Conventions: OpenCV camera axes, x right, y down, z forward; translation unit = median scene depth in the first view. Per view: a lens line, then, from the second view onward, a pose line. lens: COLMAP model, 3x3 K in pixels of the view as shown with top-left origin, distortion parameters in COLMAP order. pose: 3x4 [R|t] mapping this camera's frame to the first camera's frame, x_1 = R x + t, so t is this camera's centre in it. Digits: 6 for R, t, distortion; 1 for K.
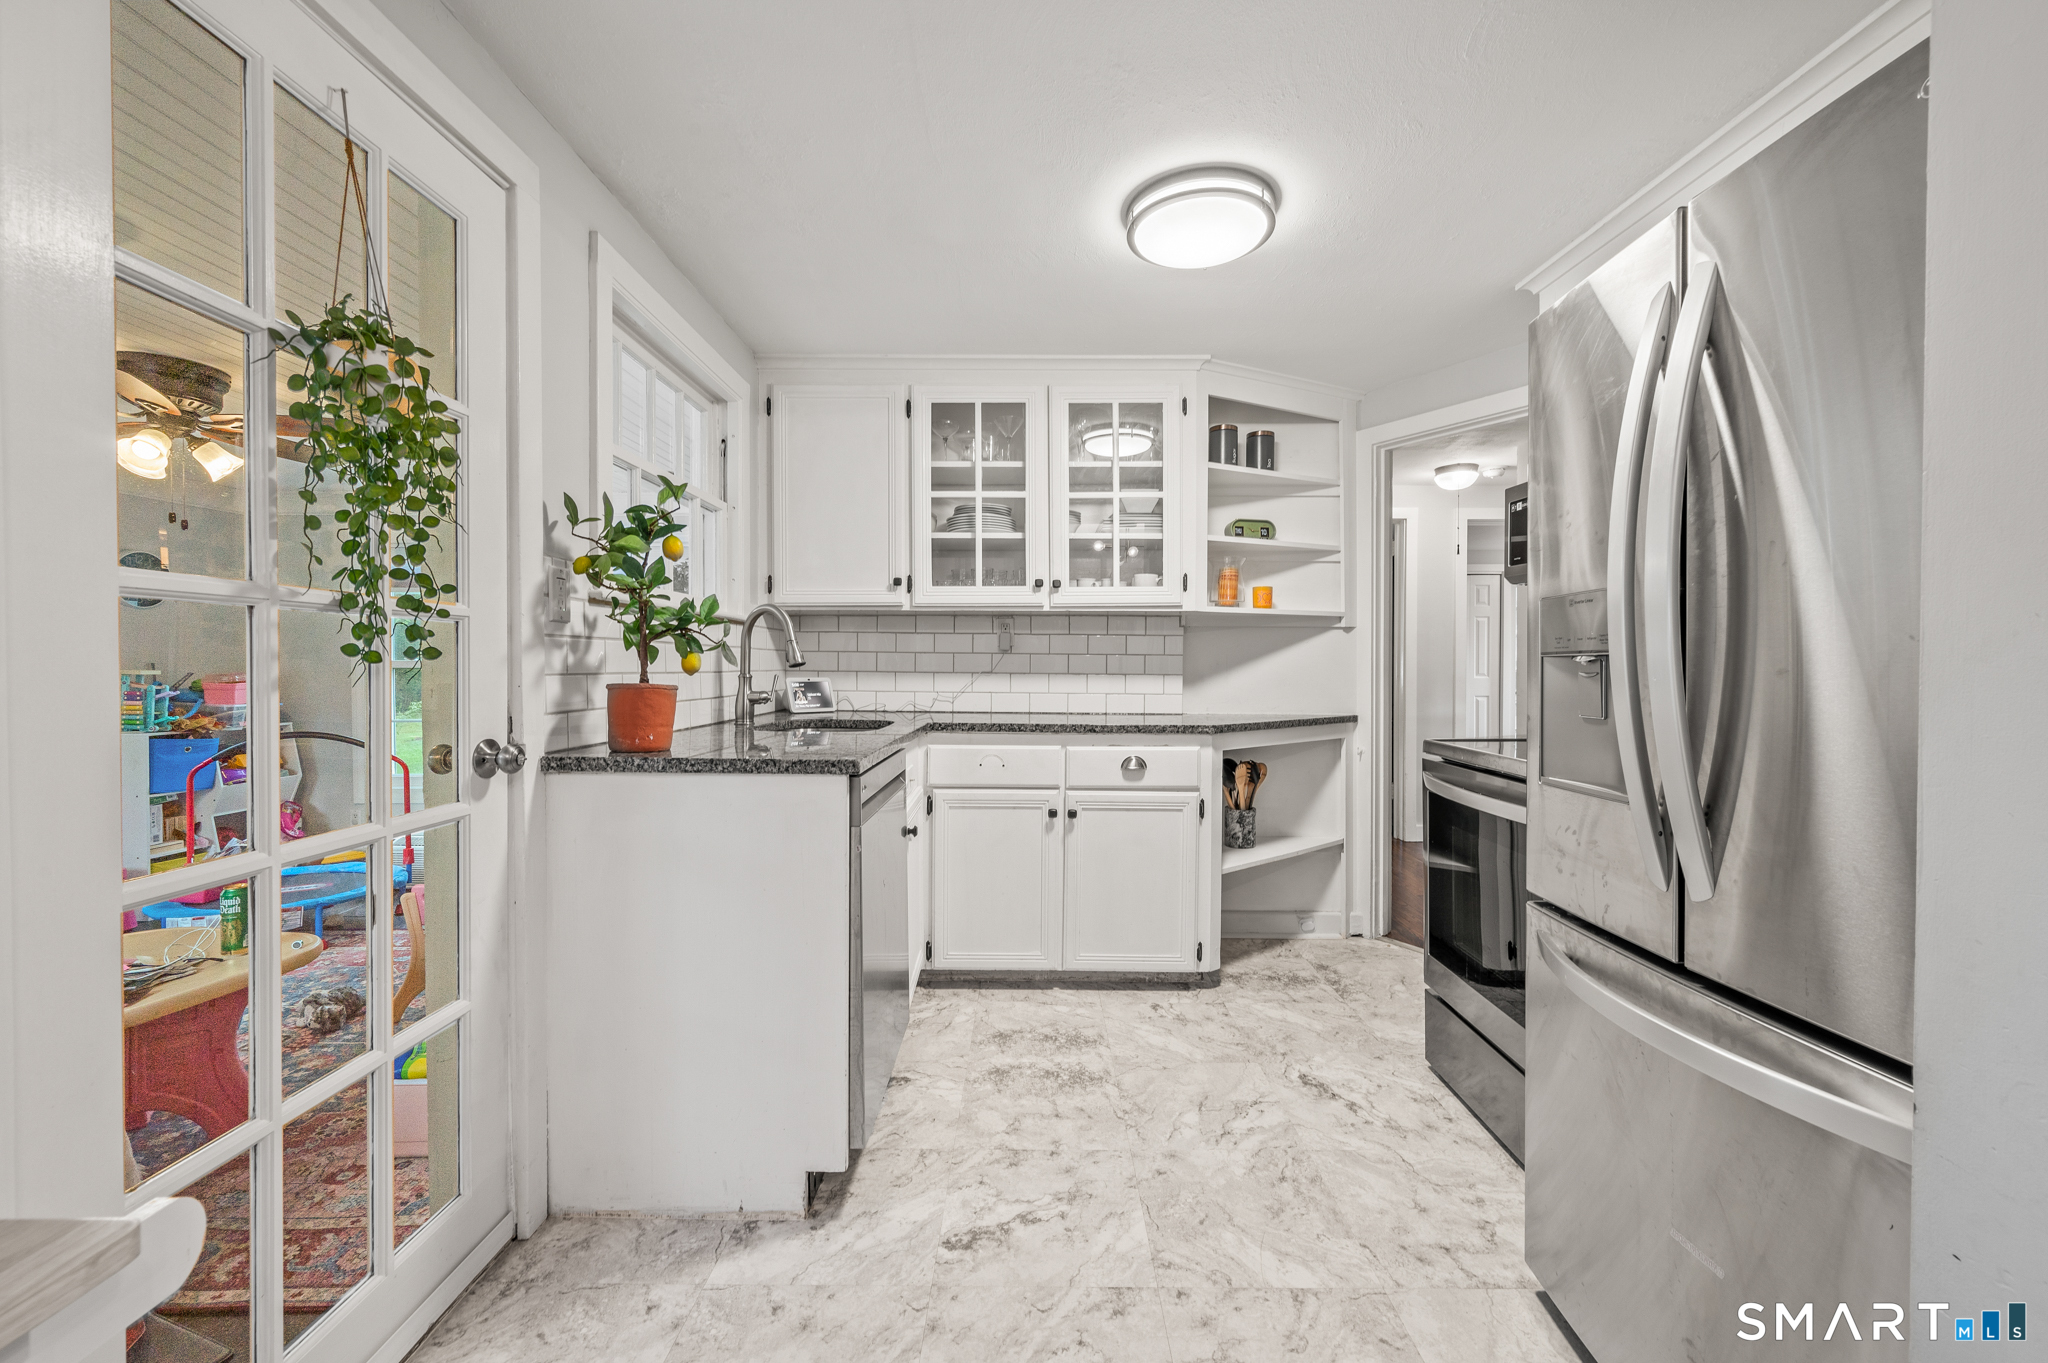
lens RADIAL K [[837.2, 0, 1024.0], [0, 837.2, 681.5], [0, 0, 1]] dist [0.000453, 0.000082]
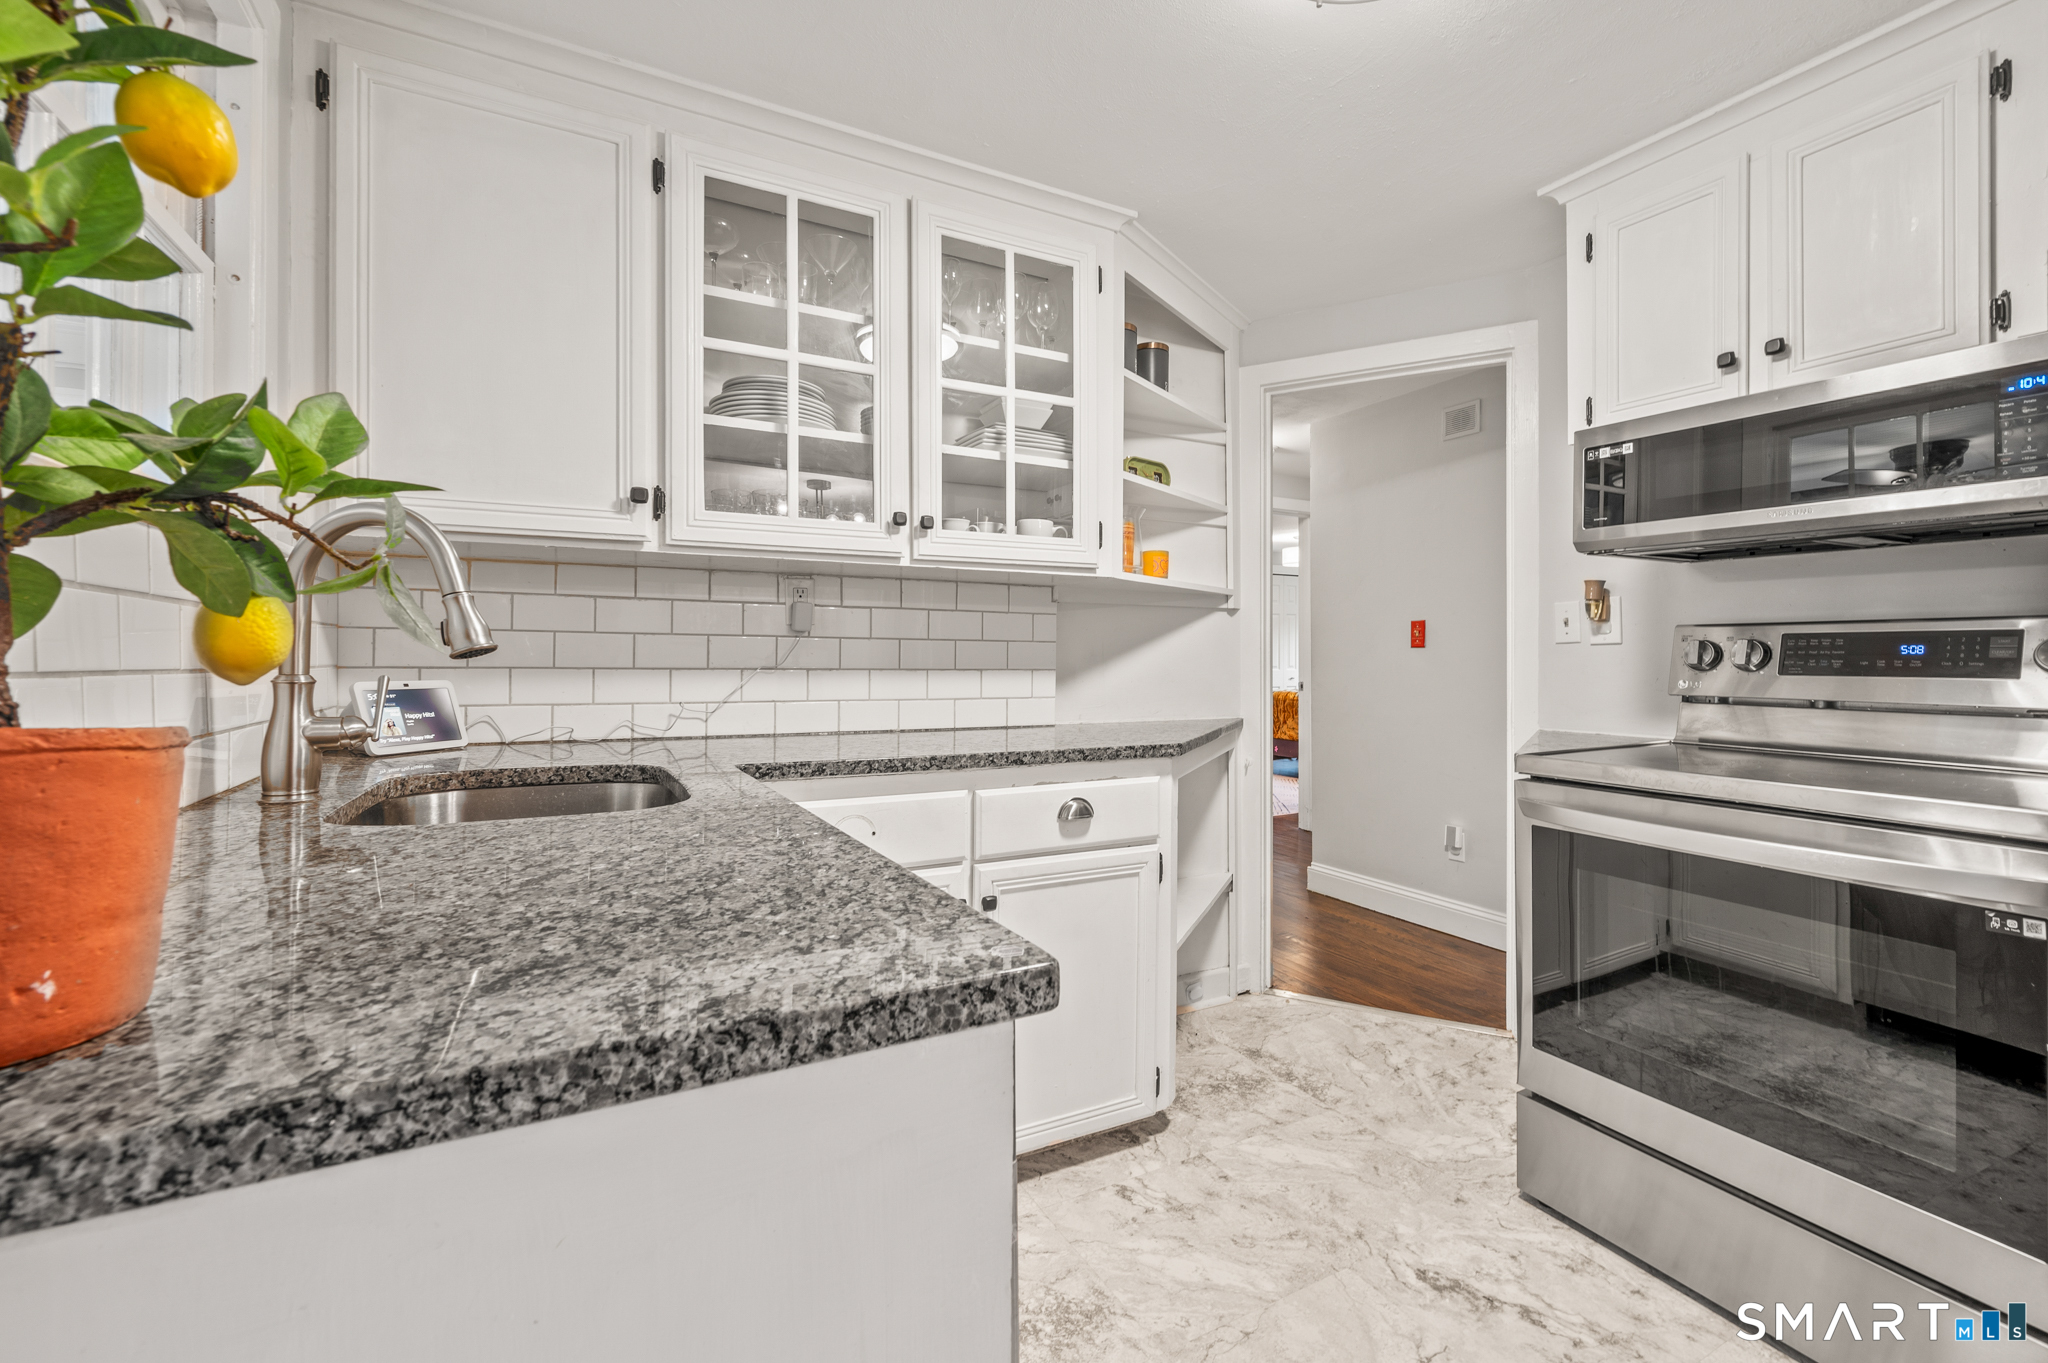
lens RADIAL K [[855.2, 0, 1029.8], [0, 855.2, 656.7], [0, 0, 1]] dist [-0.000496, 0.000145]
pose [[0.868656, 0.000465, 0.495415, -0.204372], [0.011025, 0.999734, -0.020269, -0.004895], [-0.495292, 0.023069, 0.868420, 0.418517]]
